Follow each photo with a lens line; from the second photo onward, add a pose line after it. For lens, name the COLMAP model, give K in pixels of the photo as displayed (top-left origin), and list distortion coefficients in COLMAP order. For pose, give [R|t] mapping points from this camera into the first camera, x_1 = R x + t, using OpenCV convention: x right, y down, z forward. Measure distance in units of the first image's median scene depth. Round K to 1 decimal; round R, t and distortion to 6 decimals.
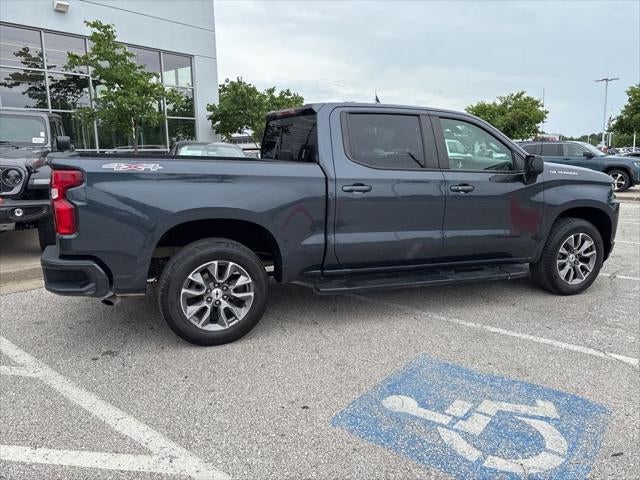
lens RADIAL K [[486.5, 0, 320.0], [0, 486.5, 240.0], [0, 0, 1]] dist [0.061883, -0.079338]
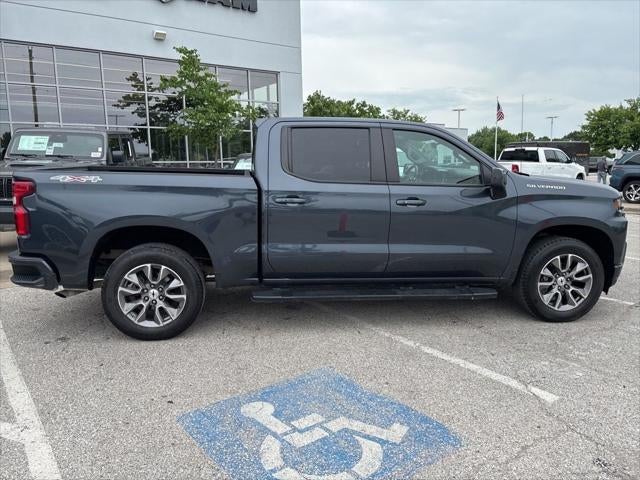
lens RADIAL K [[487.7, 0, 315.4], [0, 487.7, 241.5], [0, 0, 1]] dist [0.059340, -0.075447]
pose [[0.967421, 0.036568, -0.250518, 0.345208], [-0.040931, 0.999087, -0.012228, -0.007701], [0.249842, 0.022084, 0.968035, 0.015471]]
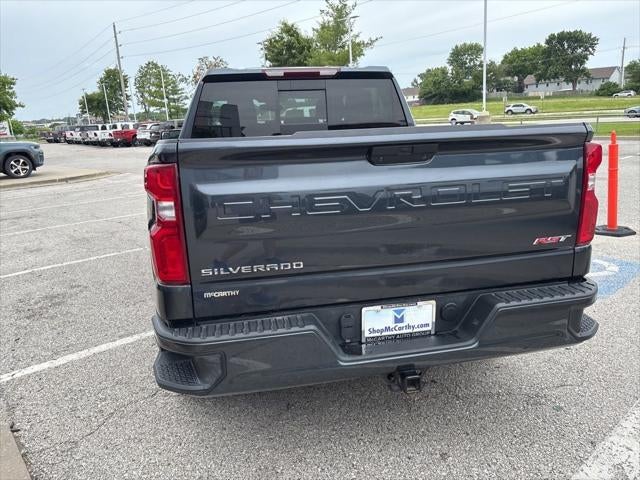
lens RADIAL K [[486.5, 0, 320.0], [0, 486.5, 240.0], [0, 0, 1]] dist [0.061883, -0.079338]
pose [[0.177073, -0.242910, 0.953750, -0.889085], [0.222569, 0.953843, 0.201612, -0.165135], [-0.958701, 0.176575, 0.222964, 0.879609]]
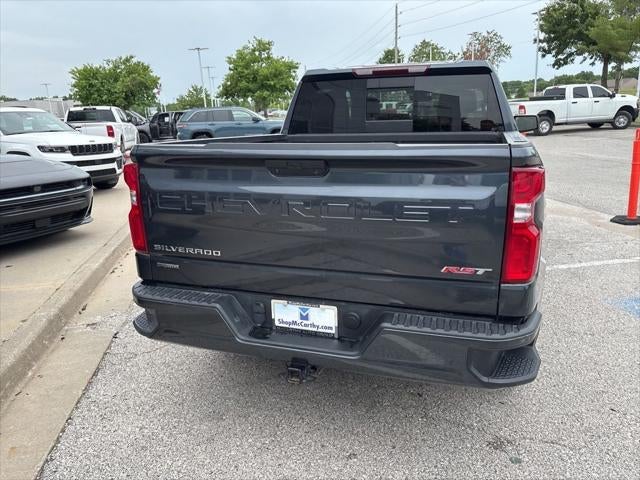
lens RADIAL K [[486.8, 0, 315.8], [0, 486.8, 245.5], [0, 0, 1]] dist [0.063178, -0.082143]
pose [[0.659741, -0.225321, 0.716919, -0.797047], [0.172068, 0.973941, 0.147756, -0.130581], [-0.731529, 0.025878, 0.681319, 0.582630]]
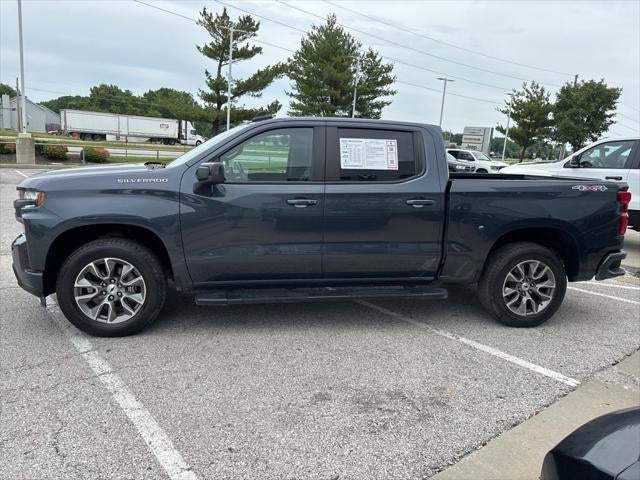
lens RADIAL K [[489.5, 0, 316.1], [0, 489.5, 239.9], [0, 0, 1]] dist [0.011002, -0.000271]
pose [[-0.976939, -0.093026, 0.192190, -0.092807], [-0.019364, 0.934994, 0.354135, -0.437084], [-0.212640, 0.342246, -0.915233, 2.225566]]
